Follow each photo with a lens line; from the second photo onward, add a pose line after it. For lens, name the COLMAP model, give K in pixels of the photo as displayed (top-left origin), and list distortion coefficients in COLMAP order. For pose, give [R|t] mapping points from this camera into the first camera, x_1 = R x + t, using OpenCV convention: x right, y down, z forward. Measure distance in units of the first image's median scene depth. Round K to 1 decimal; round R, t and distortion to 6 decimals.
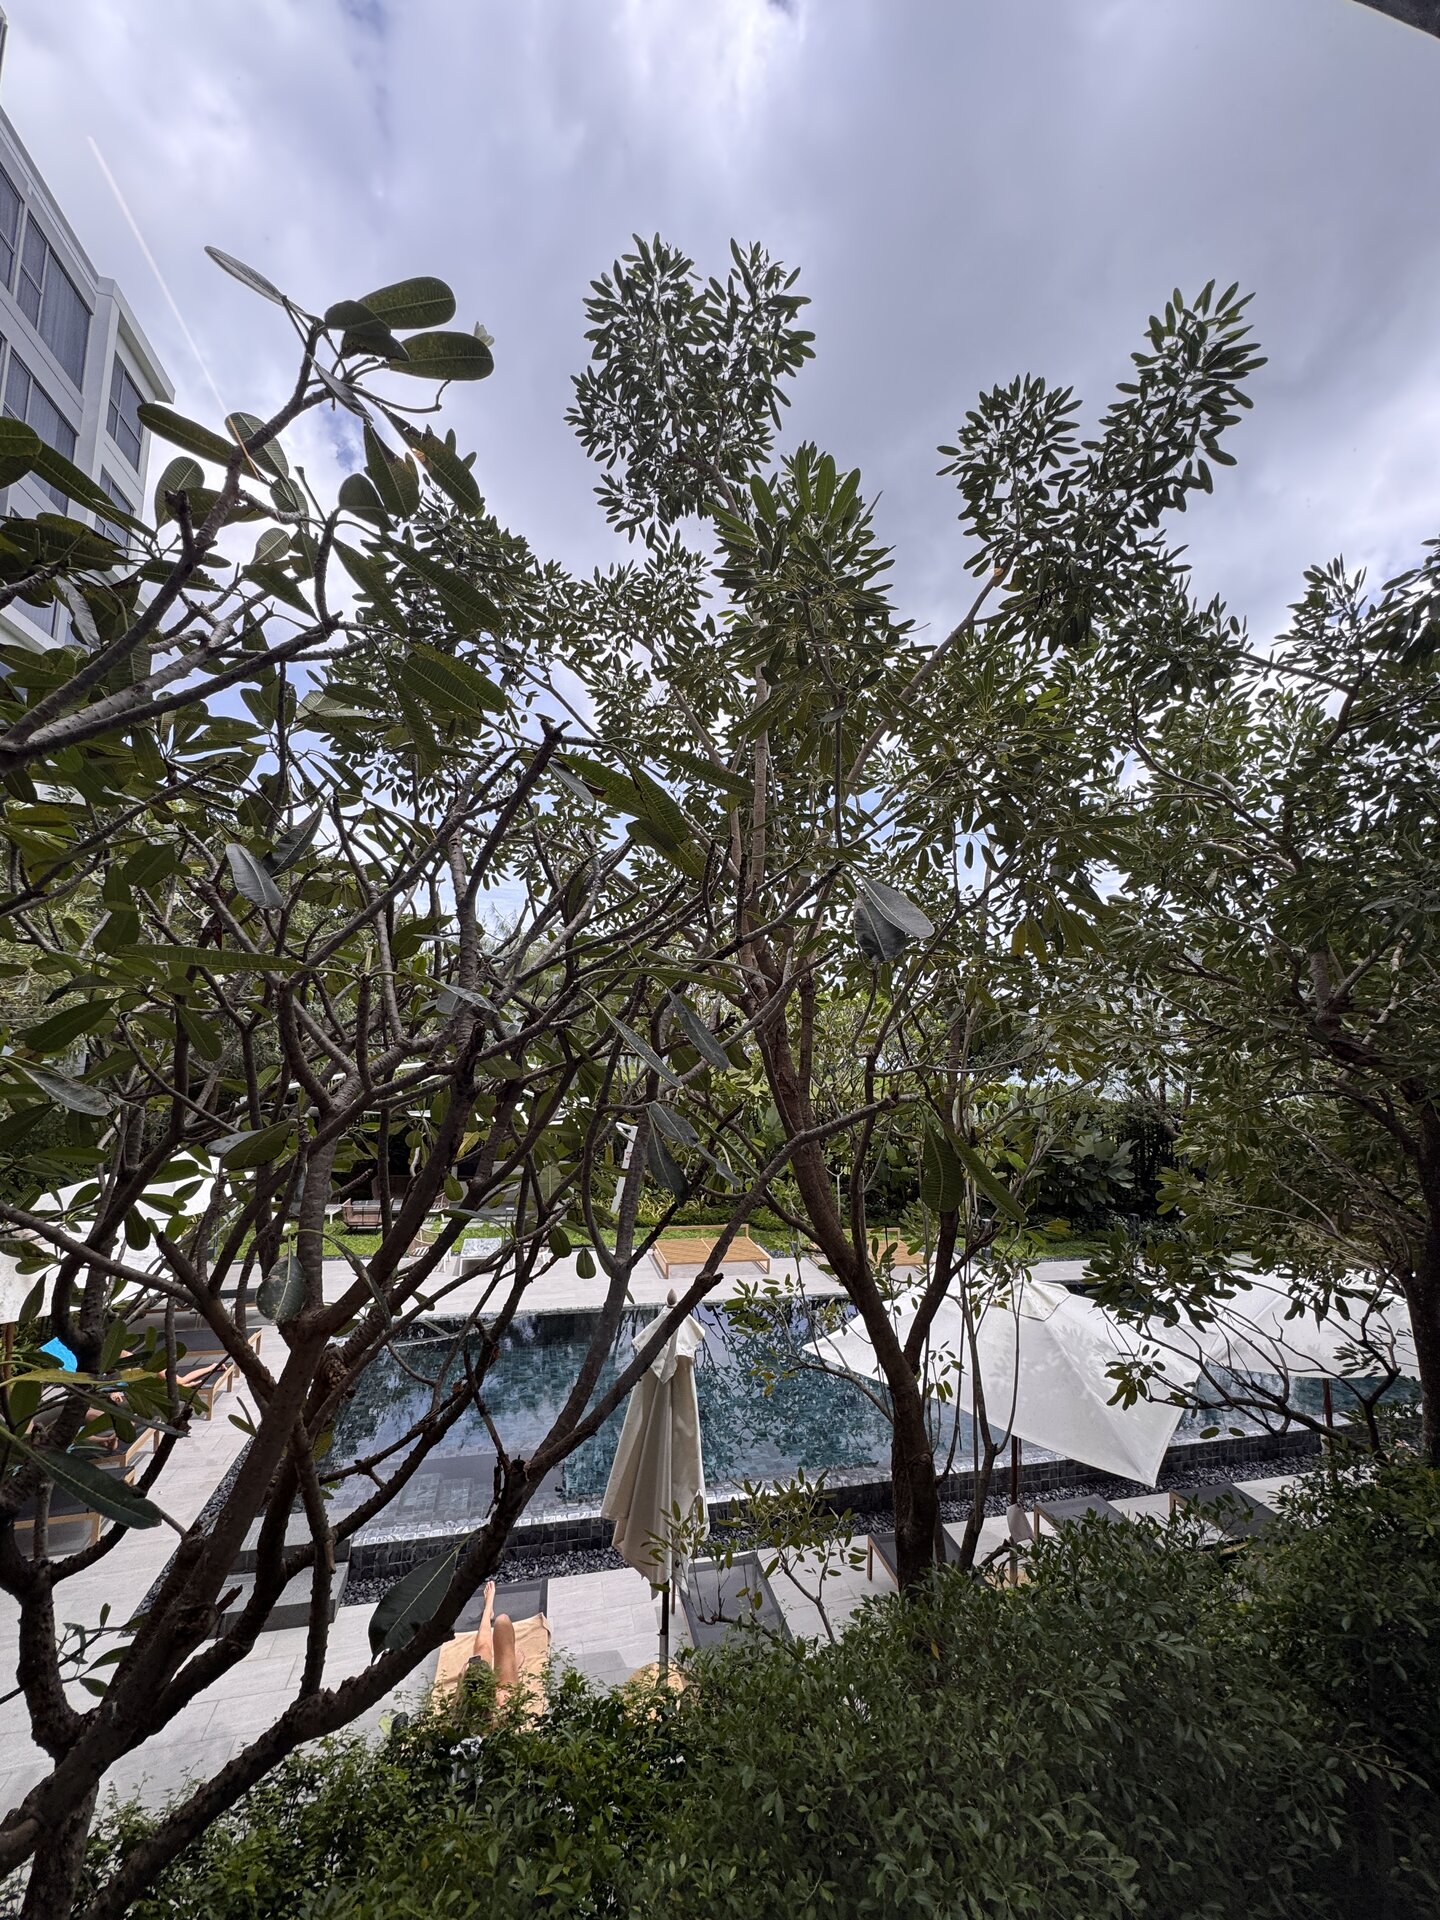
lens RADIAL K [[764.5, 0, 719.3], [0, 764.5, 955.9], [0, 0, 1]] dist [-0.002669, 0.001033]
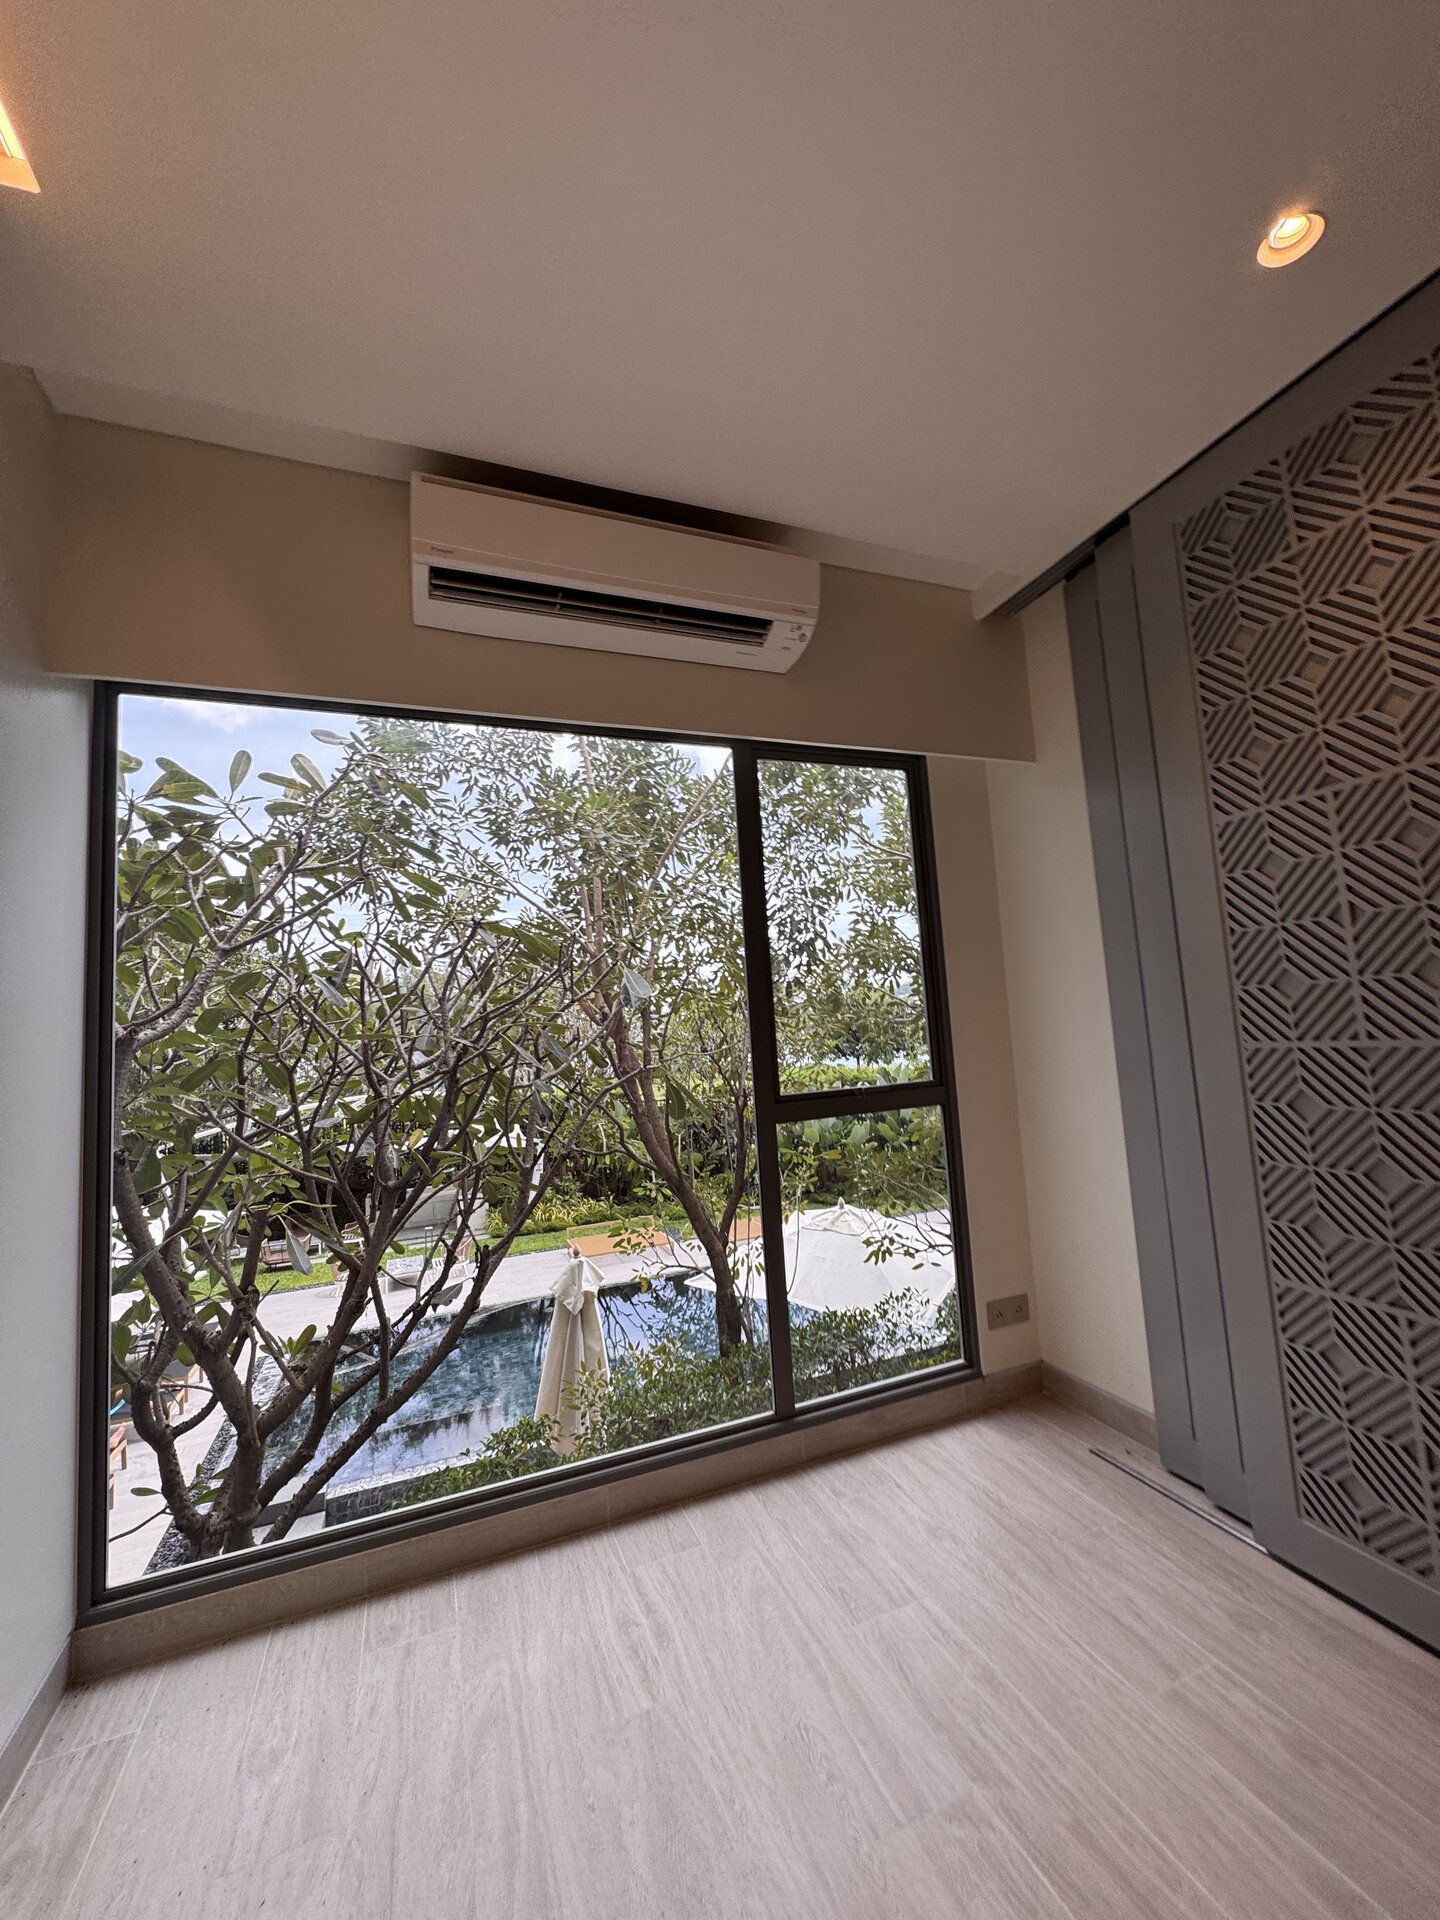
lens RADIAL K [[764.5, 0, 730.5], [0, 764.5, 962.2], [0, 0, 1]] dist [-0.002669, 0.001033]
pose [[0.985982, -0.080778, 0.145991, 0.049080], [0.080907, 0.996709, 0.005067, -0.032431], [-0.145920, 0.006815, 0.989273, -0.350181]]
